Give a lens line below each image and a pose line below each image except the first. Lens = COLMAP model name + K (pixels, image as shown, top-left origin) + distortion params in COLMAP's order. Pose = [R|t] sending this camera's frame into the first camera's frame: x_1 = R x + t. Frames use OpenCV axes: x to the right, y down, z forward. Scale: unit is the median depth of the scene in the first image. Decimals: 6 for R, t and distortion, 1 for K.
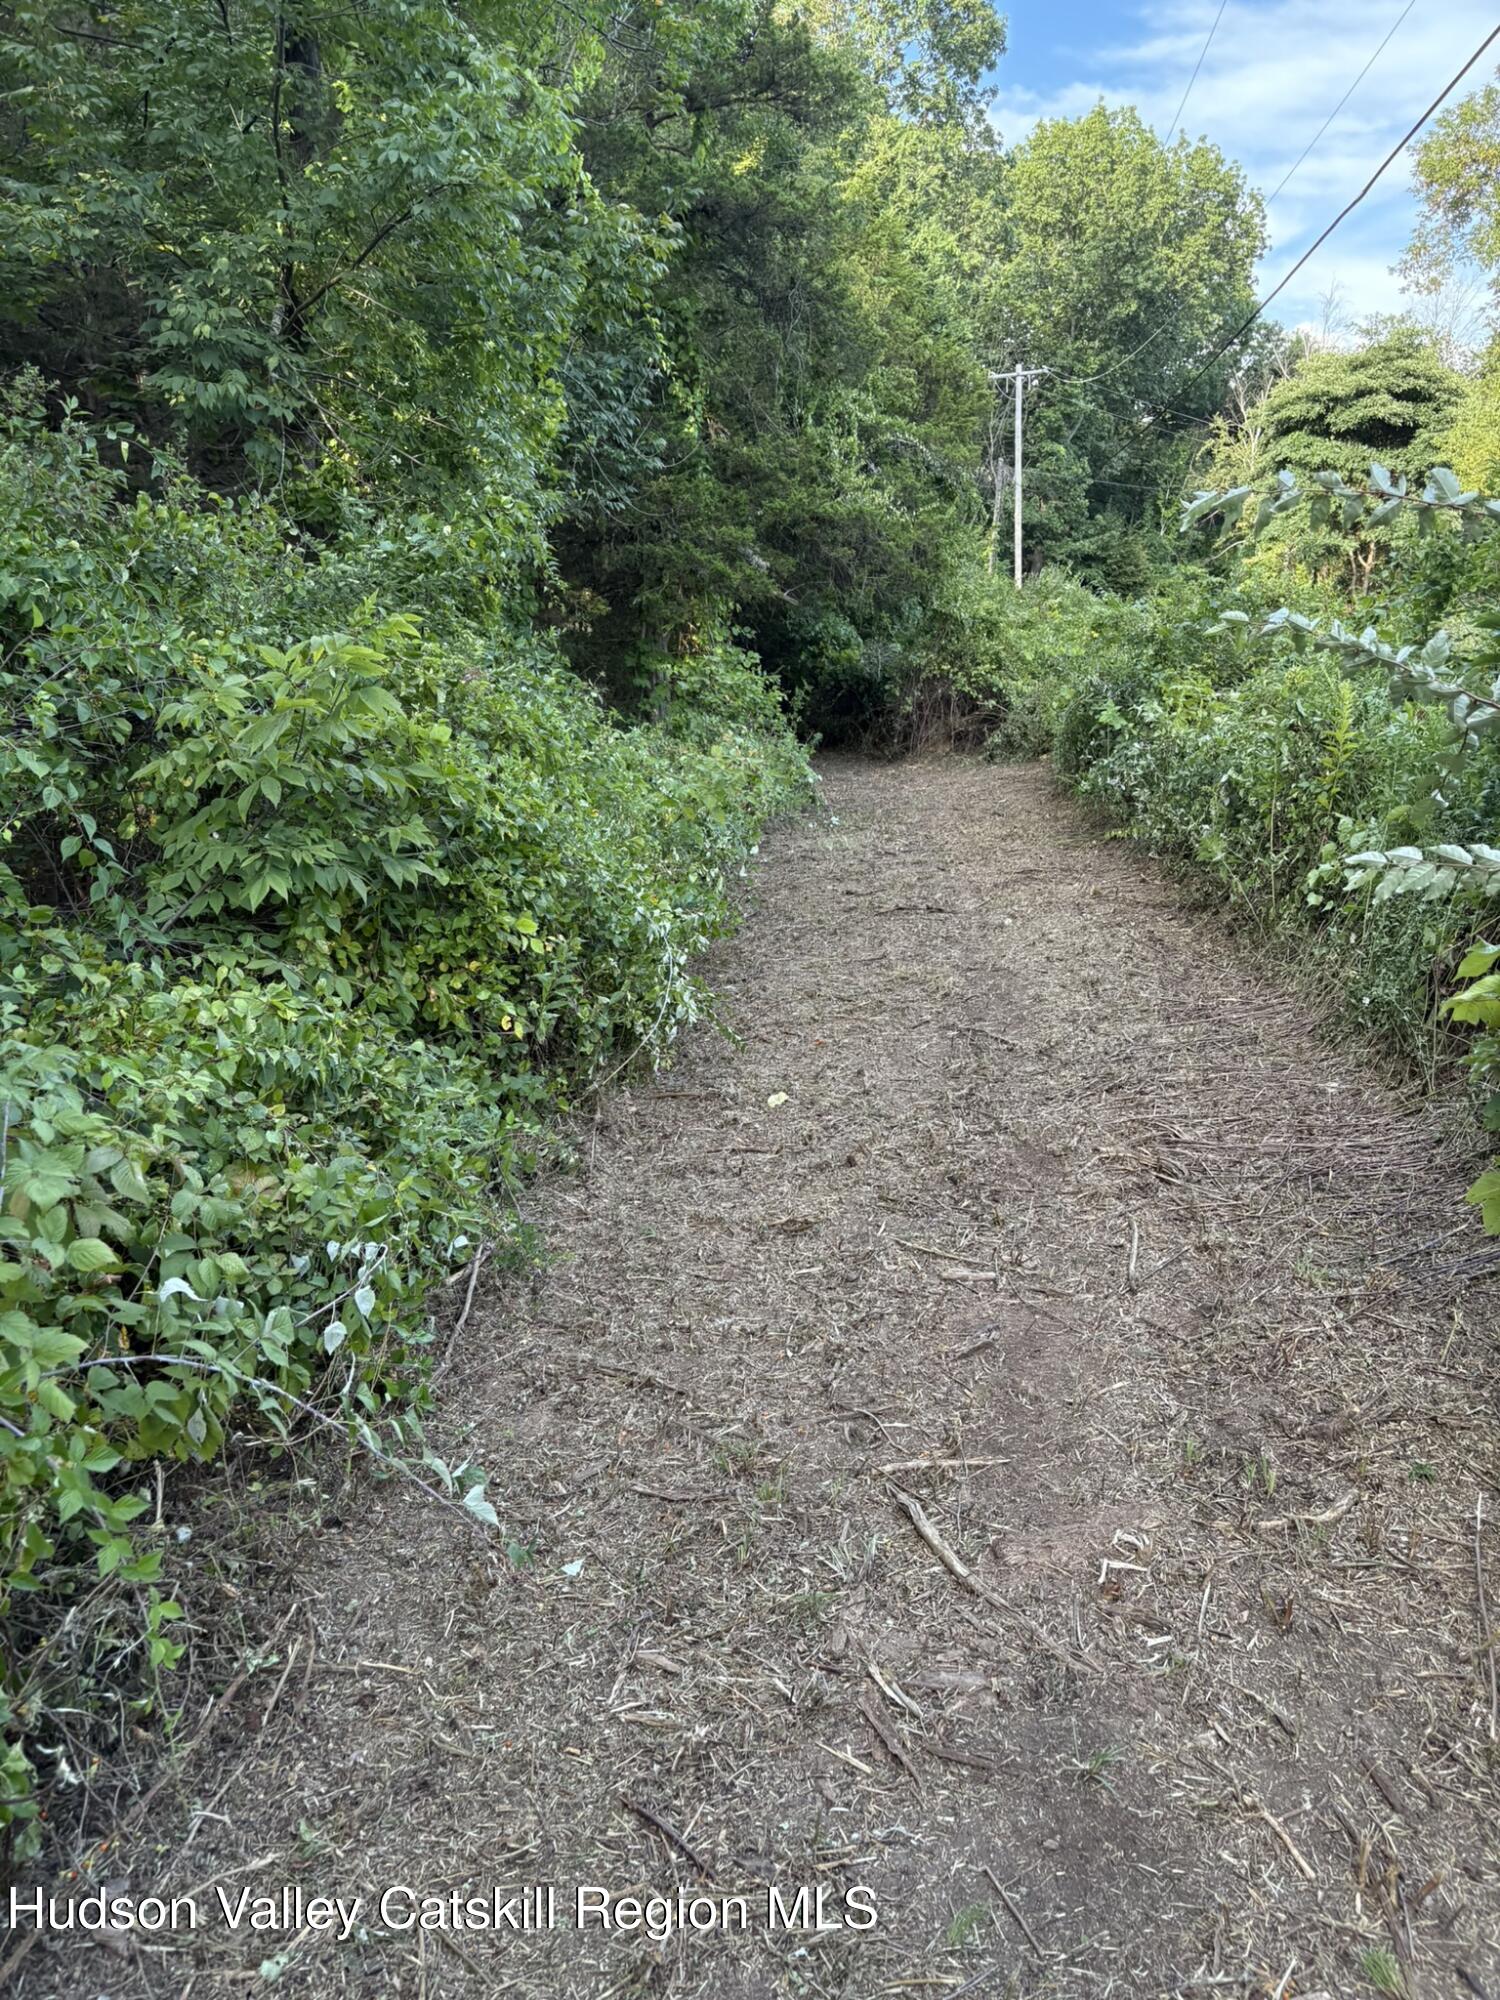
lens RADIAL K [[1519.4, 0, 747.3], [0, 1519.4, 997.5], [0, 0, 1]] dist [-0.007198, -0.003052]
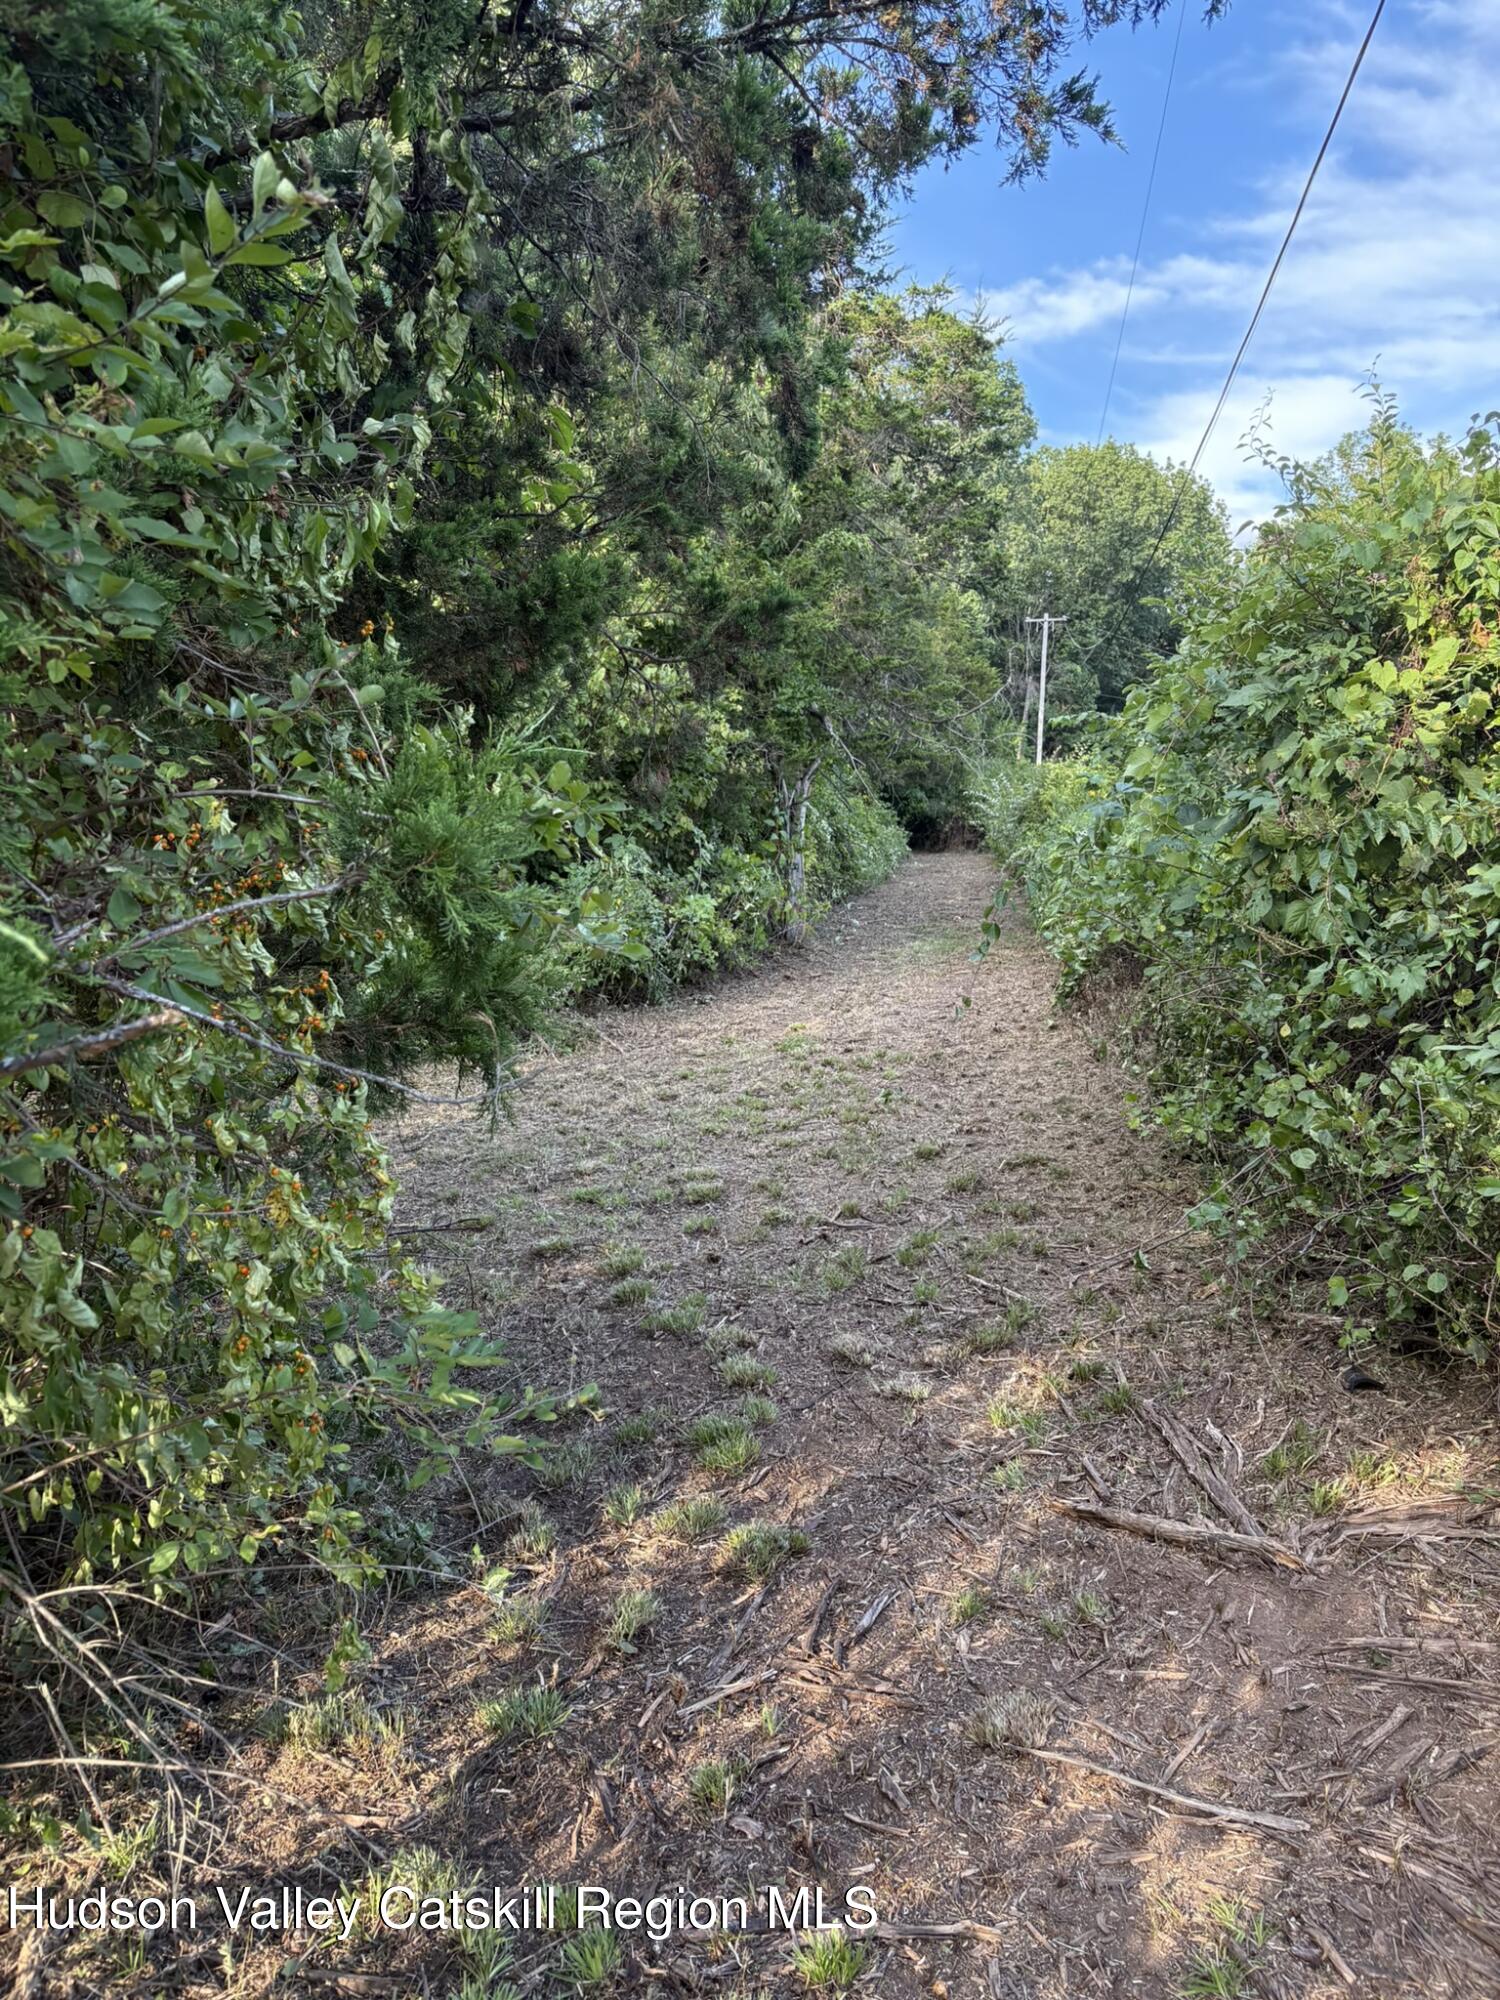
lens RADIAL K [[1519.4, 0, 752.5], [0, 1519.4, 1001.0], [0, 0, 1]] dist [-0.007198, -0.003052]
pose [[0.997714, 0.060824, -0.029437, -0.031854], [-0.063219, 0.994046, -0.088742, 0.088297], [0.023864, 0.090400, 0.995620, -0.388472]]
